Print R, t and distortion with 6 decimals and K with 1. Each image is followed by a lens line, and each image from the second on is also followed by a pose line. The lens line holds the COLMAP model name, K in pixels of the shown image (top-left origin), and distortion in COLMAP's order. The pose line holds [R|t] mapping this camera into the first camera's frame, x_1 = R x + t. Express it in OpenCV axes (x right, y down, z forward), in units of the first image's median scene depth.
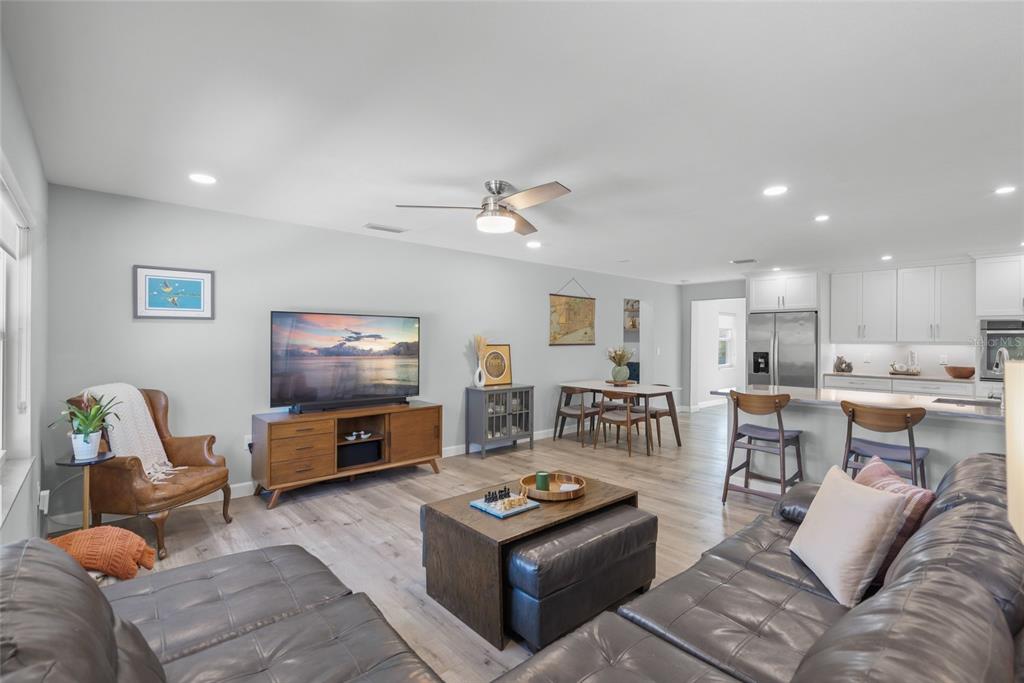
lens RADIAL K [[473.0, 0, 512.0], [0, 473.0, 341.5], [0, 0, 1]] dist [-0.000562, -0.000013]
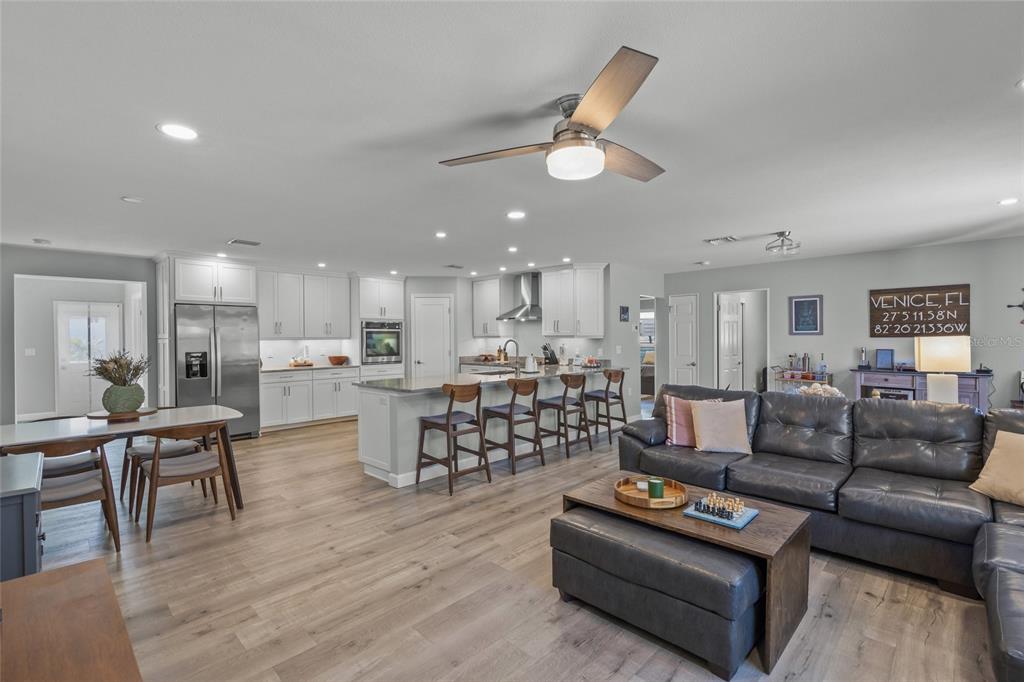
lens RADIAL K [[462.1, 0, 510.5], [0, 462.1, 336.5], [0, 0, 1]] dist [-0.000938, 0.000172]
pose [[-0.064855, -0.004070, 0.997886, -0.456775], [0.009238, 0.999946, 0.004679, -0.004361], [-0.997852, 0.009522, -0.064813, 0.755253]]
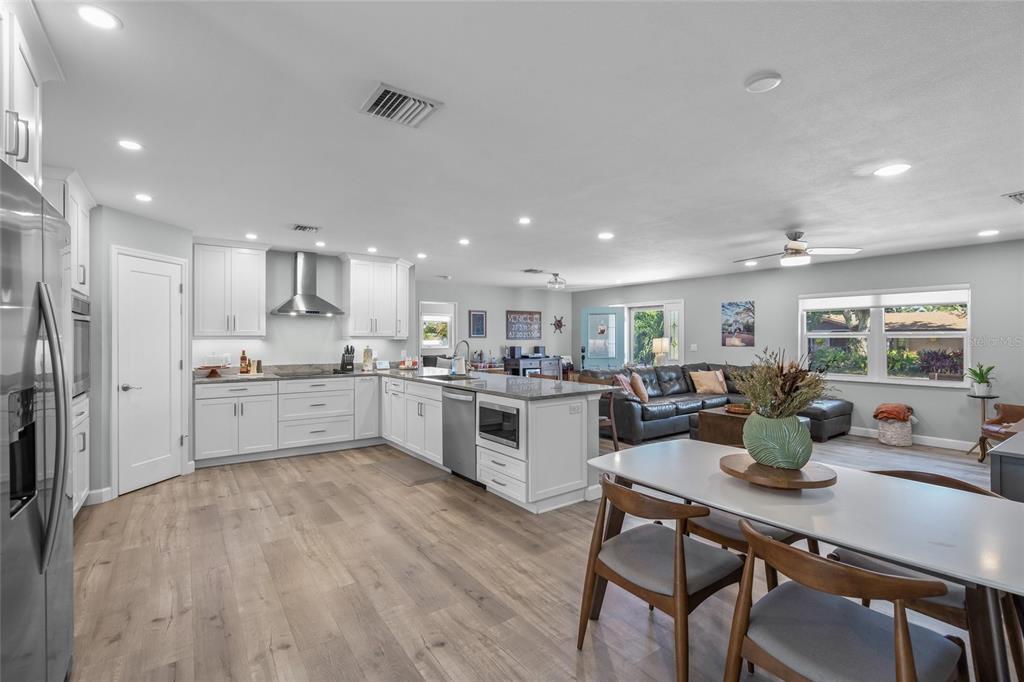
lens RADIAL K [[457.9, 0, 512.0], [0, 457.9, 341.0], [0, 0, 1]] dist [0.000324, 0.000051]
pose [[-0.994081, -0.003910, 0.108575, 0.475600], [-0.003007, 0.999960, 0.008478, 0.002233], [-0.108603, 0.008101, -0.994052, 1.710835]]
